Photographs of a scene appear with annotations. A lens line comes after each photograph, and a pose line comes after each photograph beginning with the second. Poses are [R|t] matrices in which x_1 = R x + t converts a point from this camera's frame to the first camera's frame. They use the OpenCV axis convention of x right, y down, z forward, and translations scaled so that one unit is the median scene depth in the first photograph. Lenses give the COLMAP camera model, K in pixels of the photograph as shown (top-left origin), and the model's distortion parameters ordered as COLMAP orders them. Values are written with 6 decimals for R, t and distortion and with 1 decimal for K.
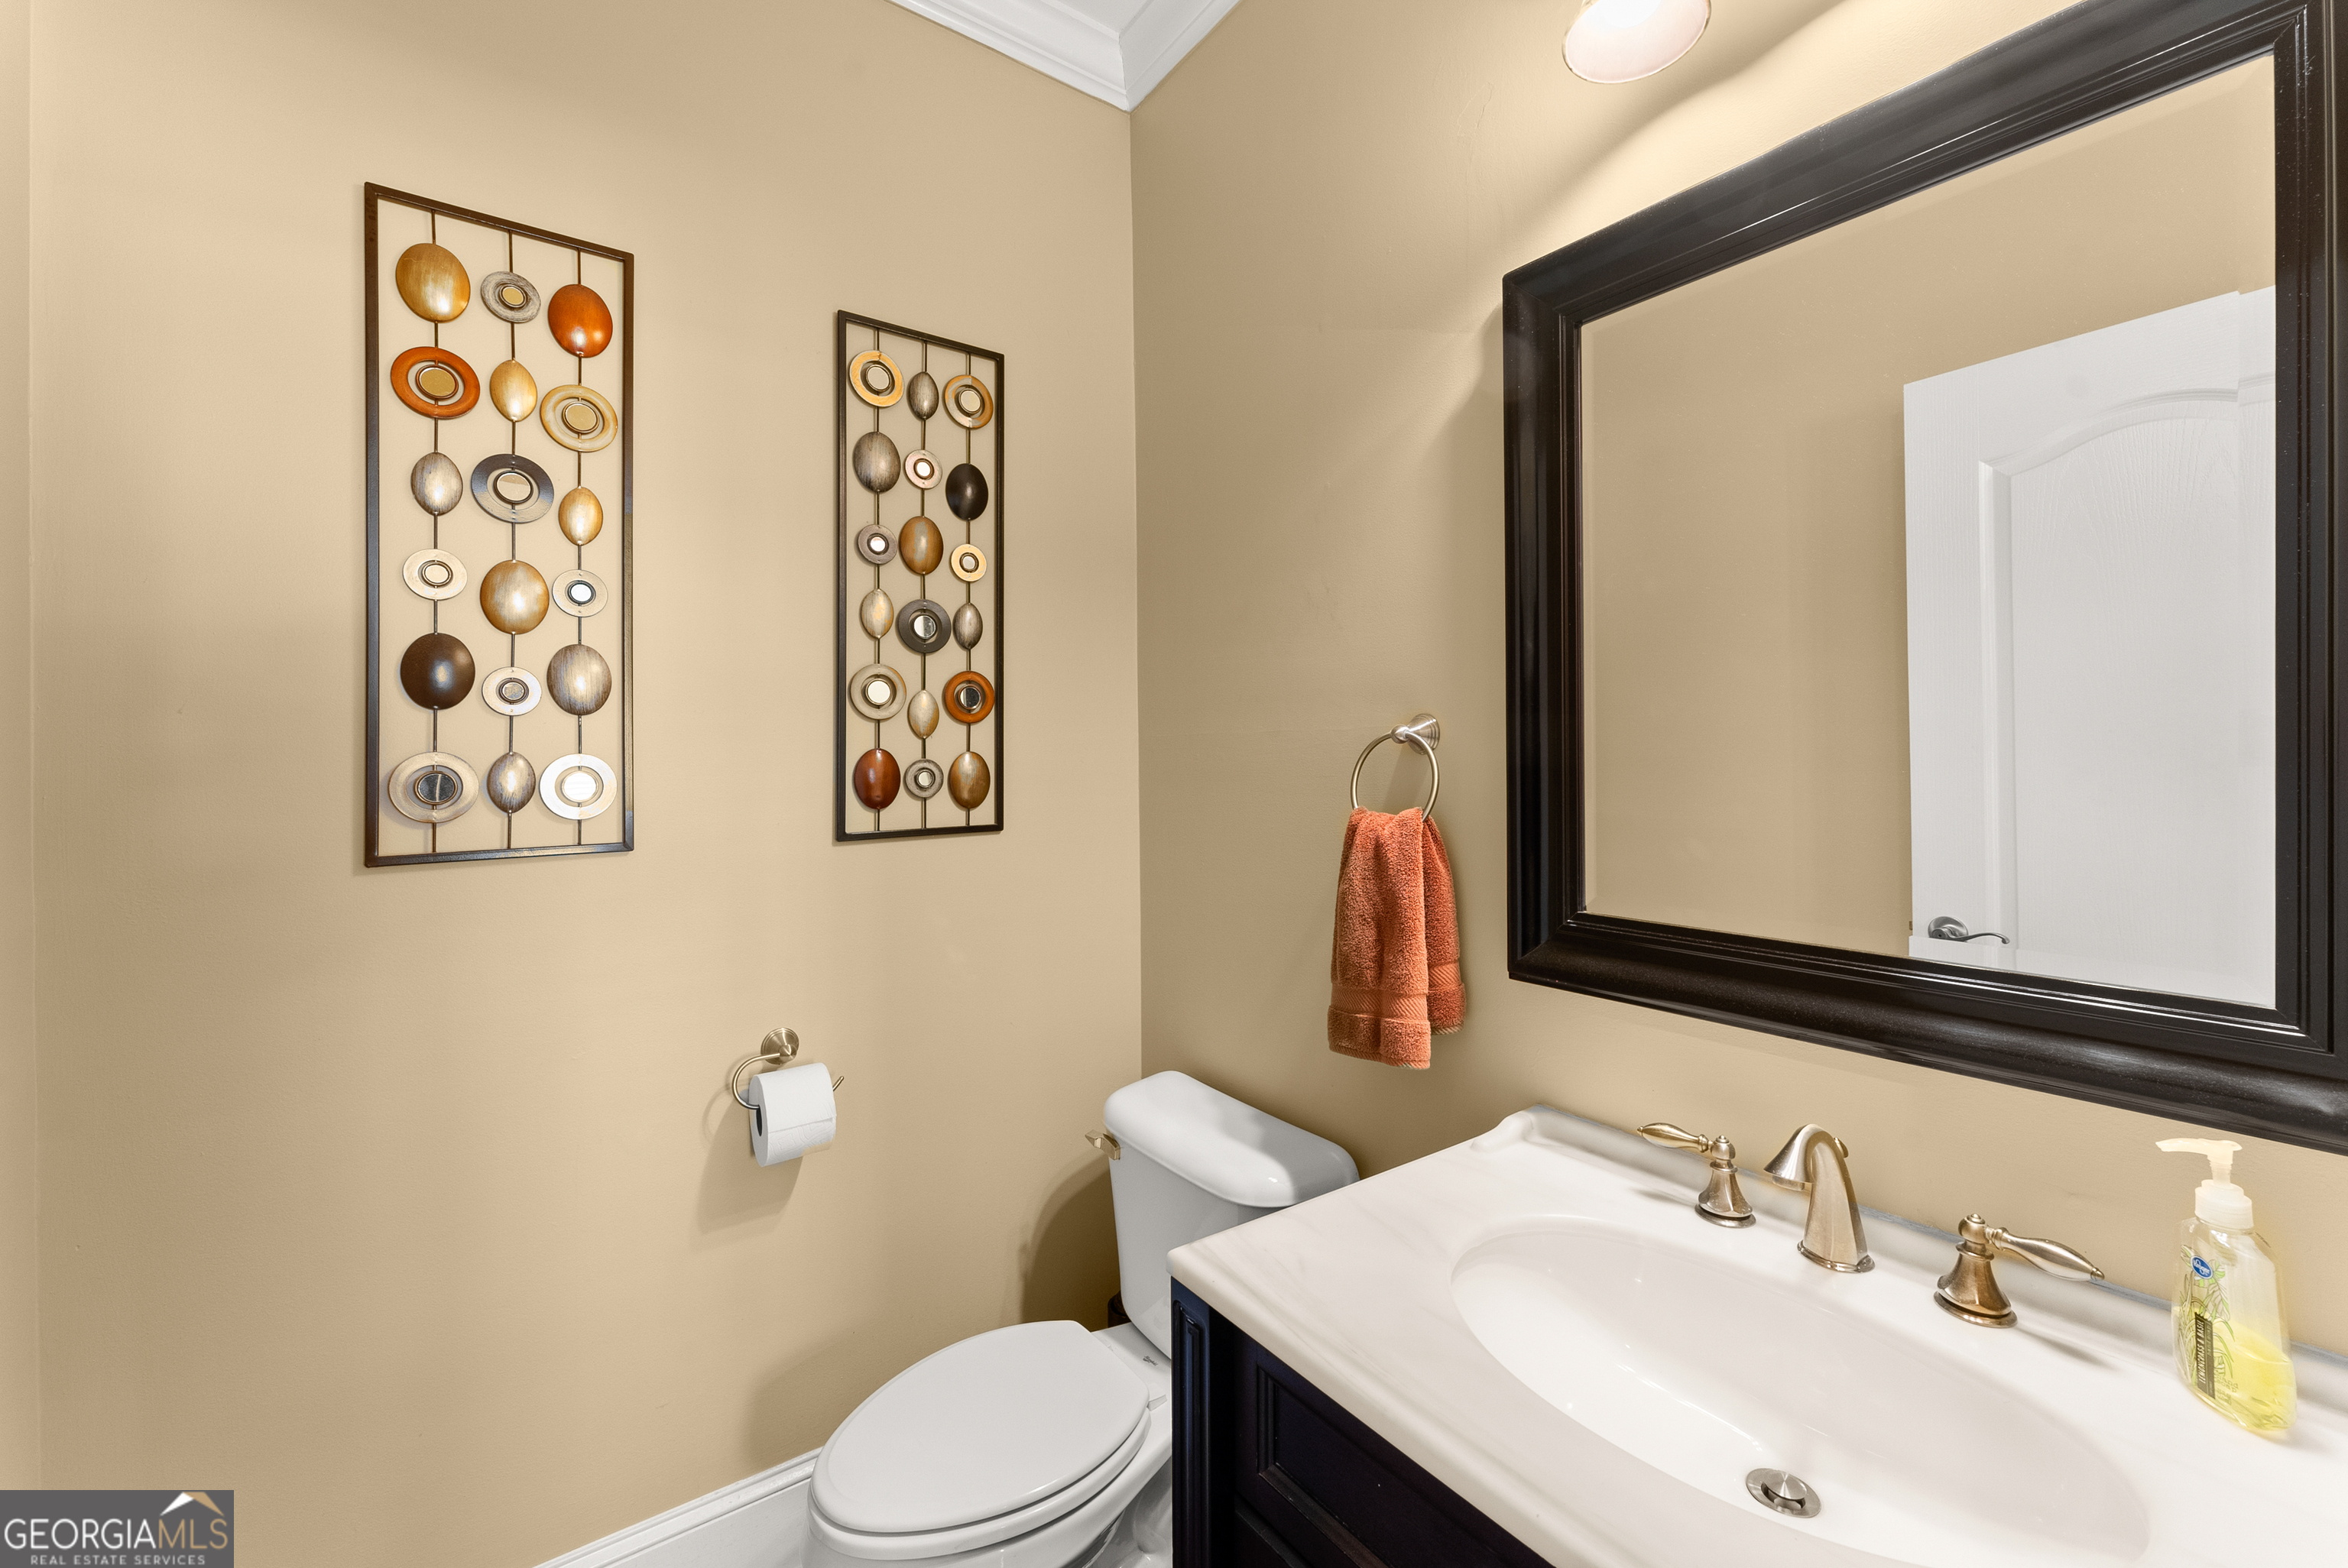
lens RADIAL K [[953.7, 0, 1170.9], [0, 953.7, 759.1], [0, 0, 1]] dist [0.003038, 0.000139]
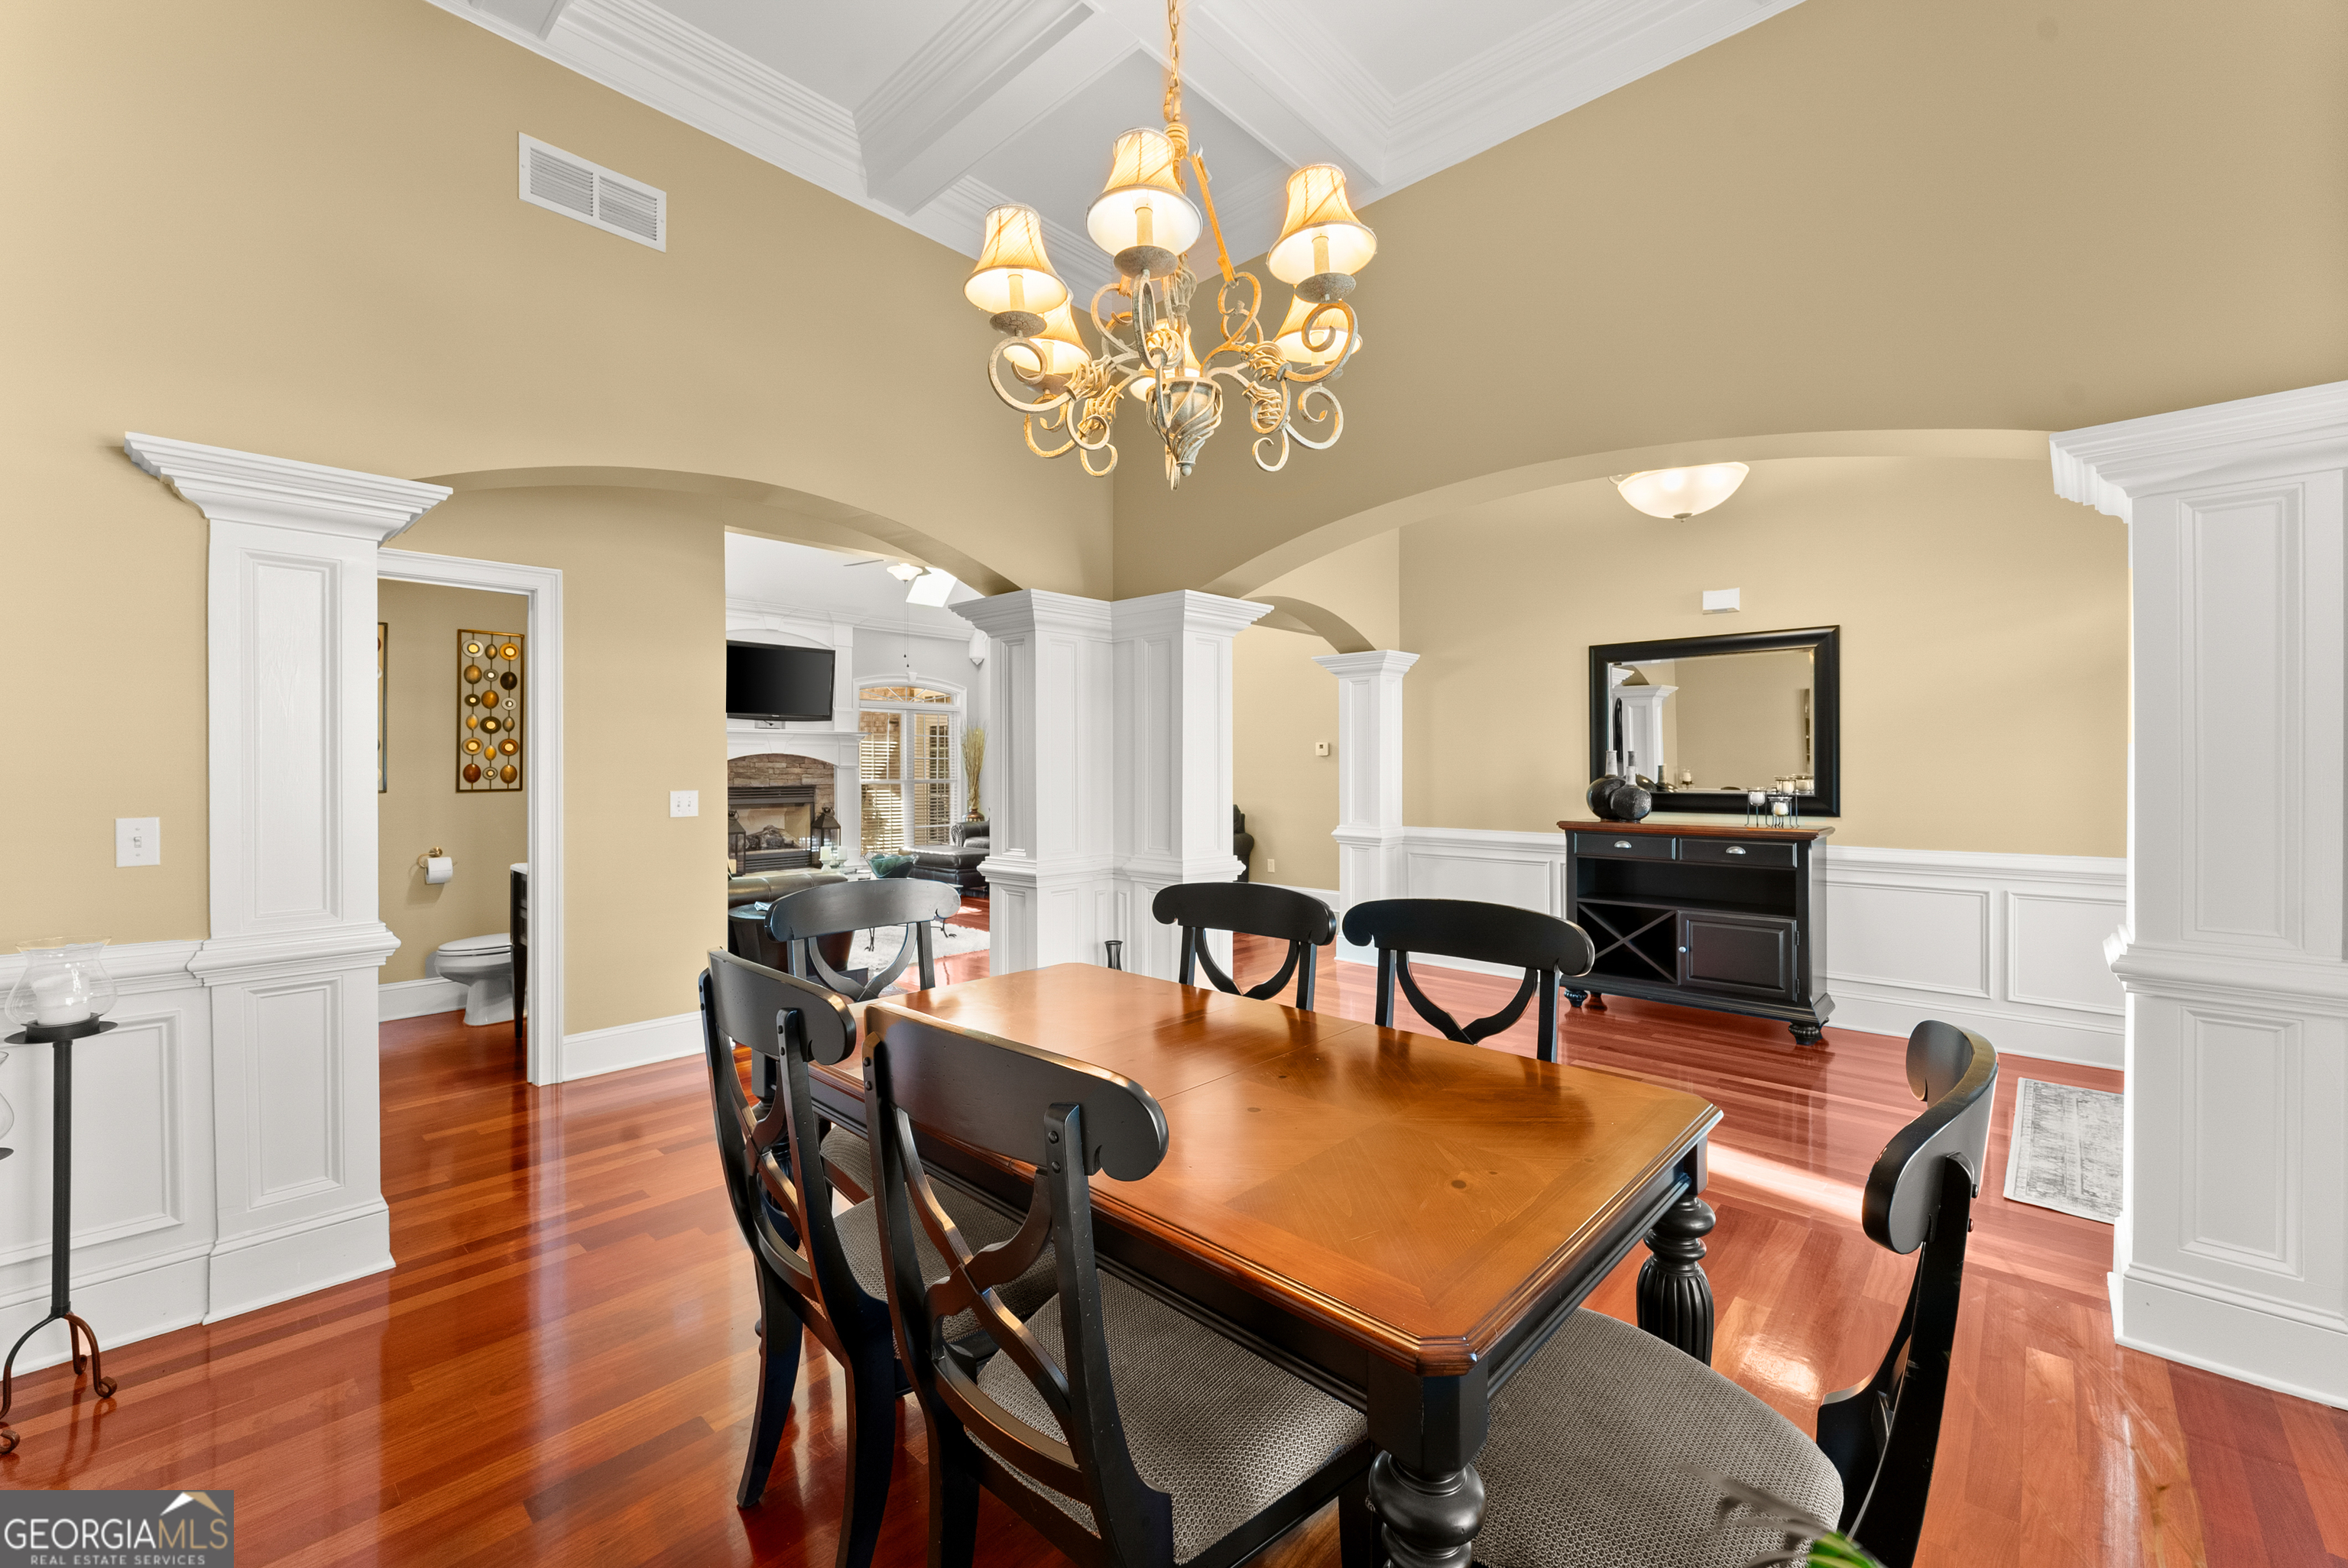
lens RADIAL K [[953.7, 0, 1173.8], [0, 953.7, 768.1], [0, 0, 1]] dist [0.003038, 0.000139]
pose [[0.978596, 0.004963, 0.205730, 1.316292], [-0.004396, 0.999985, -0.003212, 0.003870], [-0.205742, 0.002239, 0.978604, -2.583299]]
